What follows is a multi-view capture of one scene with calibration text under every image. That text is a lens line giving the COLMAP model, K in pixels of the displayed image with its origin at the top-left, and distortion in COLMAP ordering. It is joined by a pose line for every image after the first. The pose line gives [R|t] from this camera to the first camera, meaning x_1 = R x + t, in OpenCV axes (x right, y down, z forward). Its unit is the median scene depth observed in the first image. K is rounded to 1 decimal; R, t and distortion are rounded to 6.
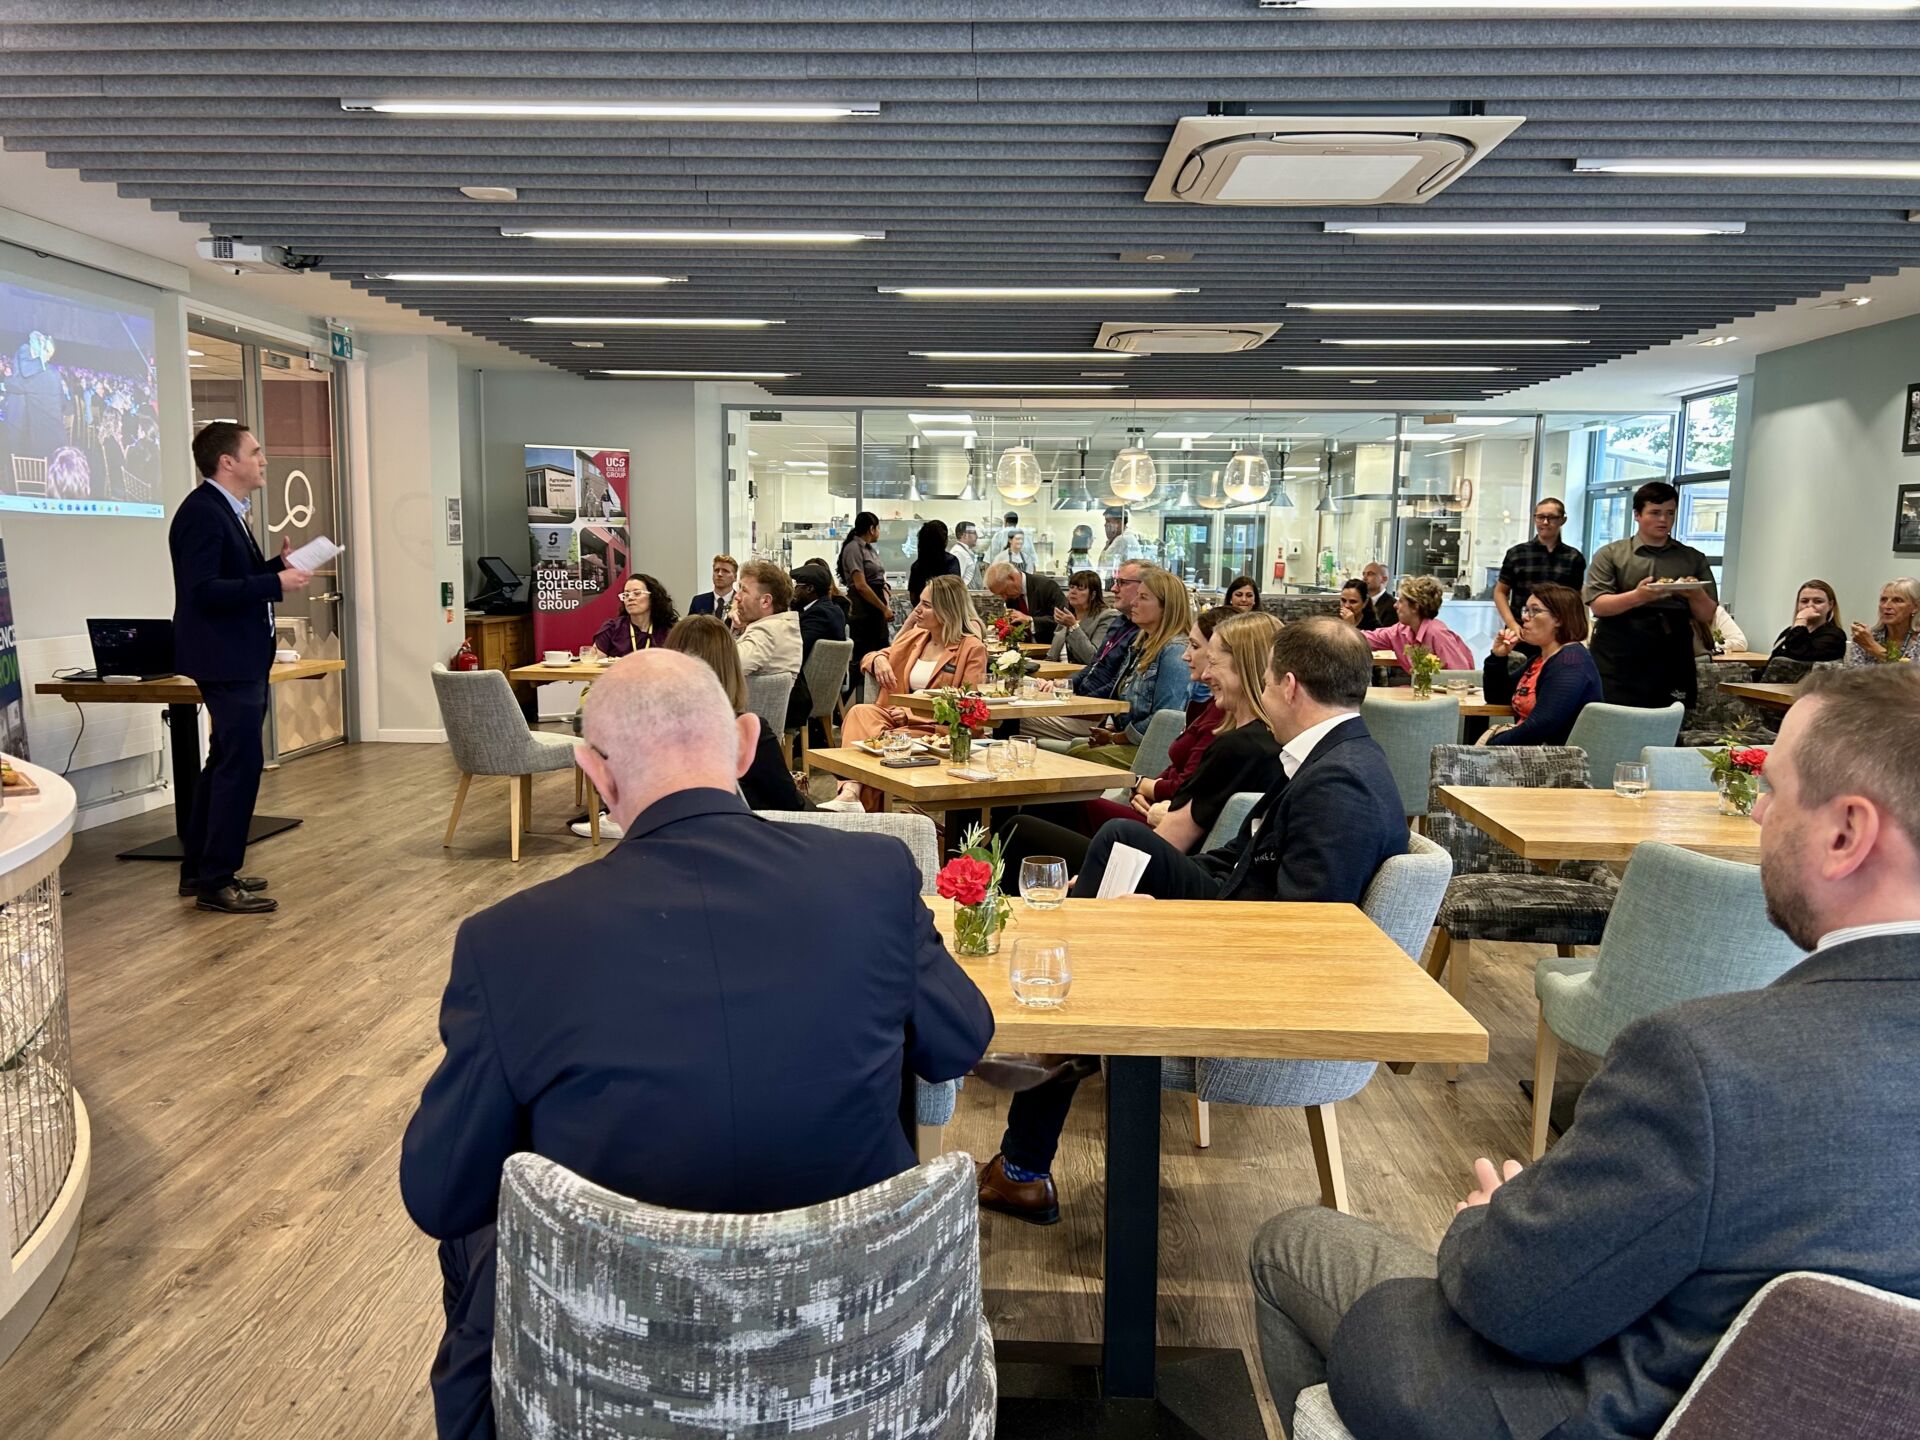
lens RADIAL K [[1436.8, 0, 955.9], [0, 1436.8, 728.4], [0, 0, 1]] dist [0.056659, -0.069851]
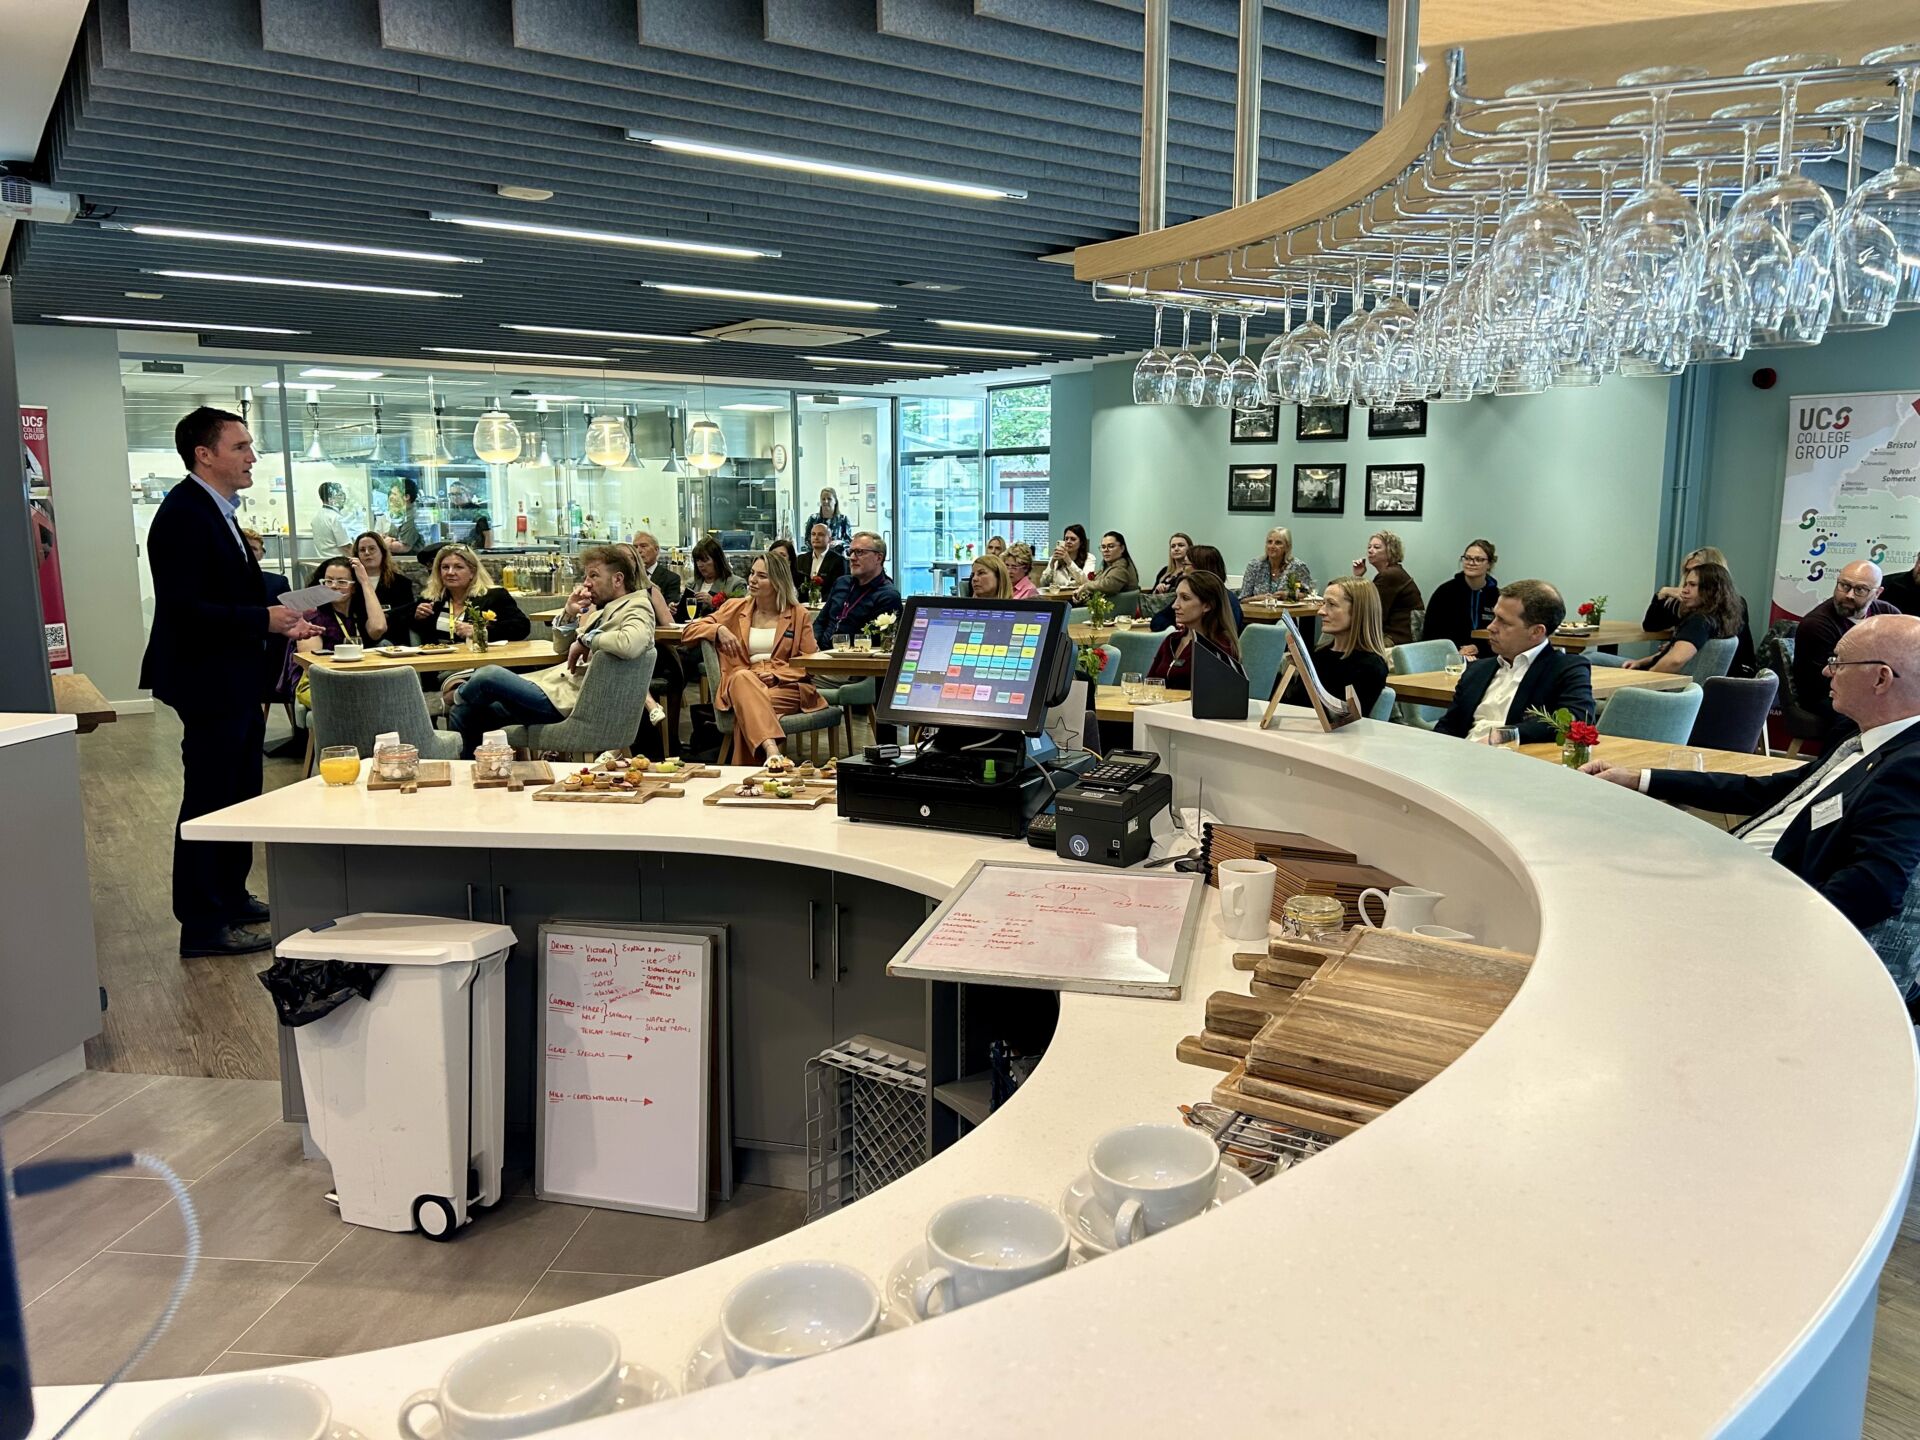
lens RADIAL K [[1436.8, 0, 952.4], [0, 1436.8, 740.7], [0, 0, 1]] dist [0.056659, -0.069851]
pose [[0.796674, -0.112658, 0.593817, -0.499008], [0.085285, 0.993599, 0.074084, -0.024709], [-0.598362, -0.008377, 0.801182, 0.000278]]
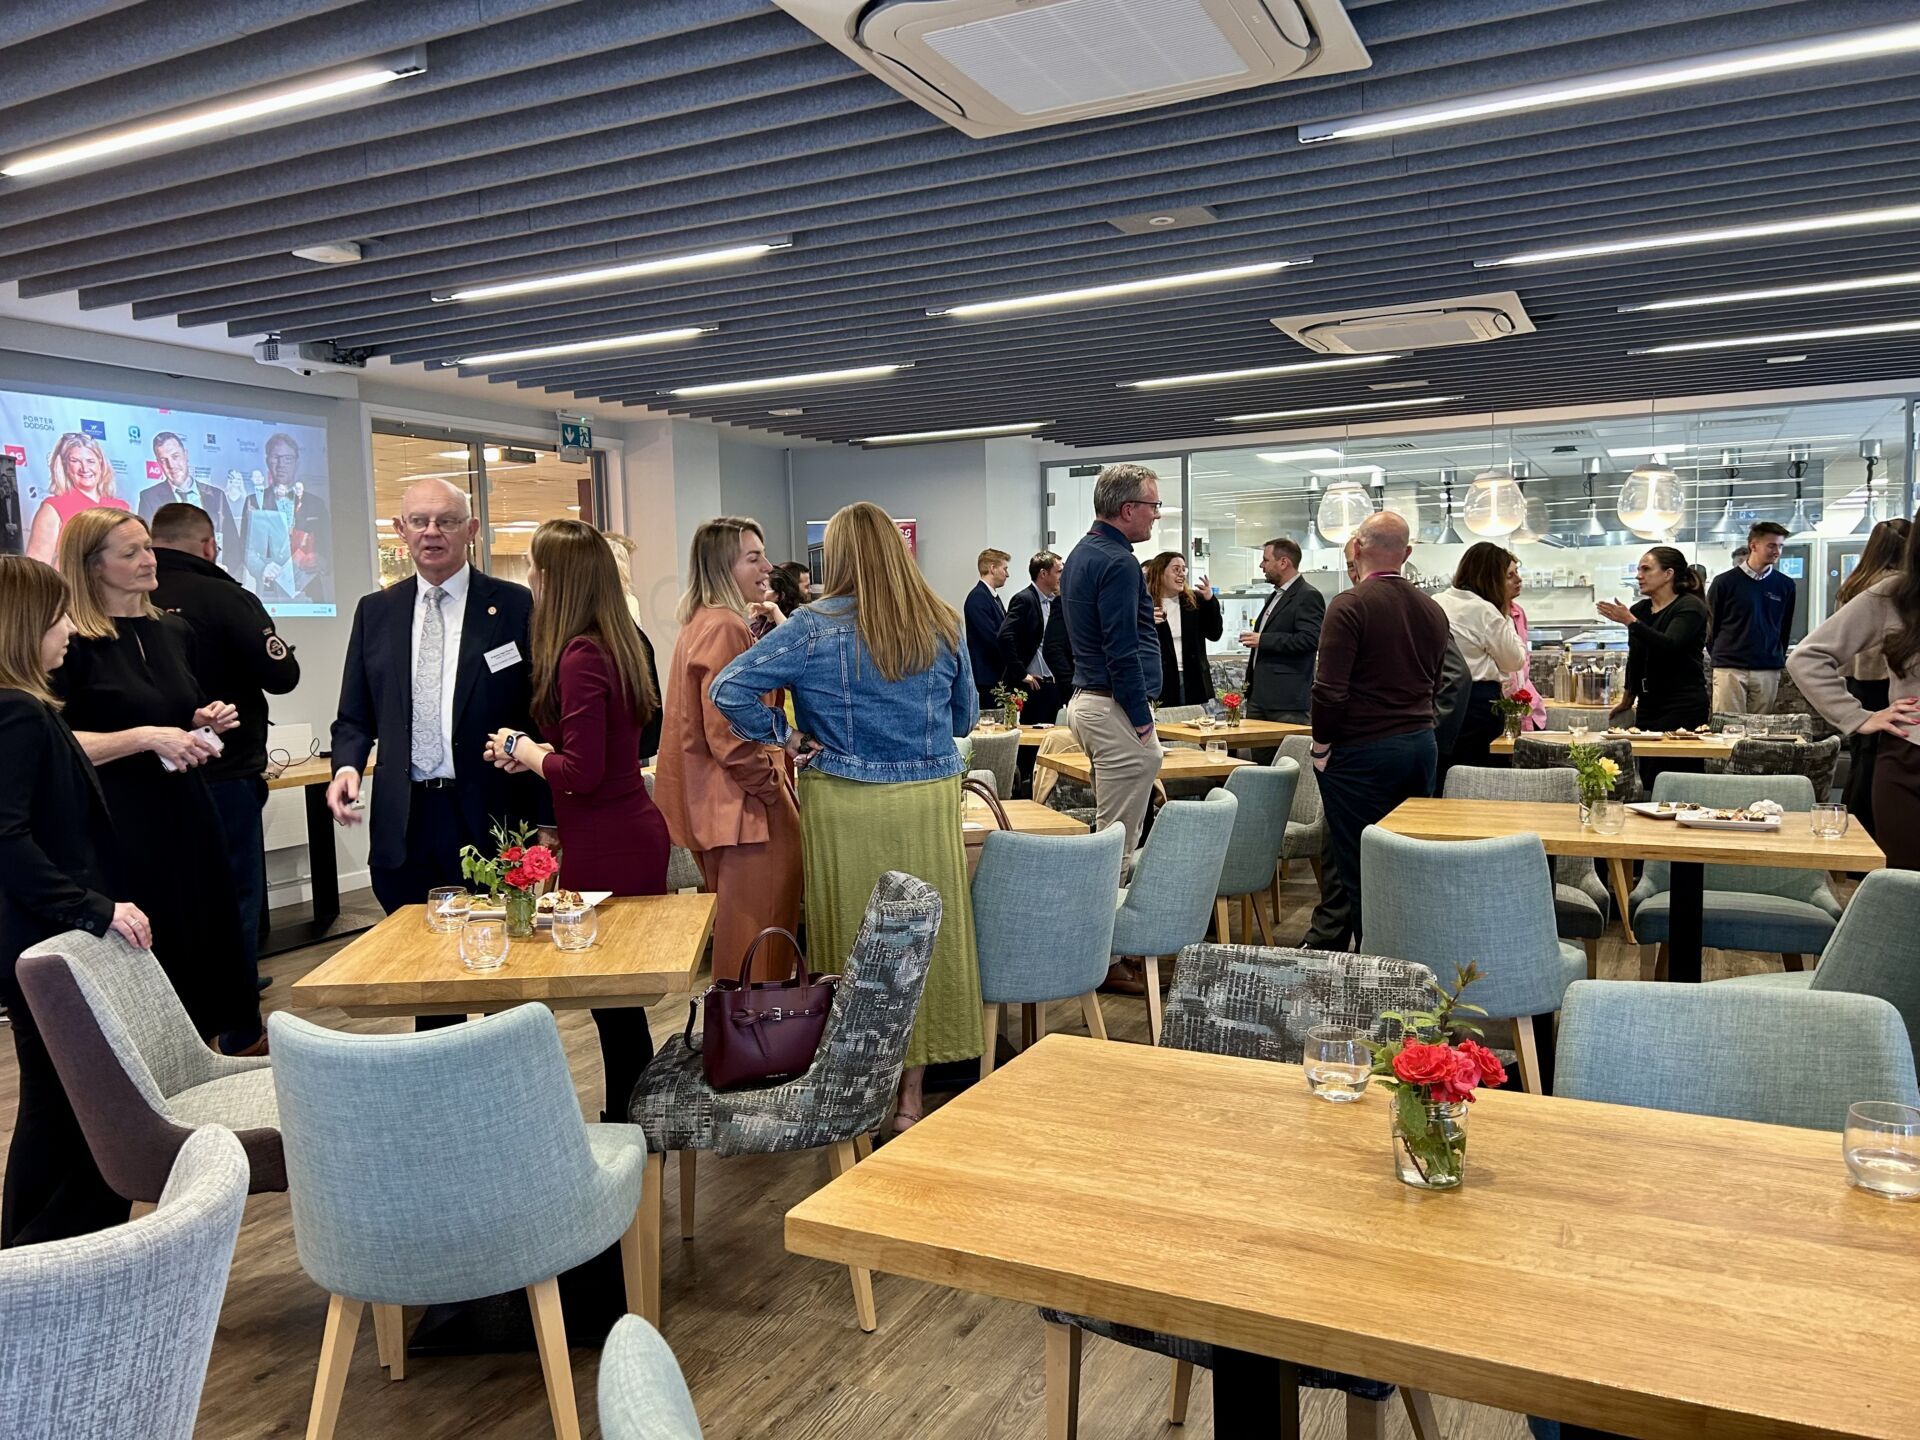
lens RADIAL K [[1436.8, 0, 956.6], [0, 1436.8, 742.8], [0, 0, 1]] dist [0.056659, -0.069851]
pose [[0.912554, -0.000904, -0.408954, 0.274754], [-0.011369, 0.999555, -0.027579, -0.030725], [0.408797, 0.029816, 0.912138, 0.235566]]
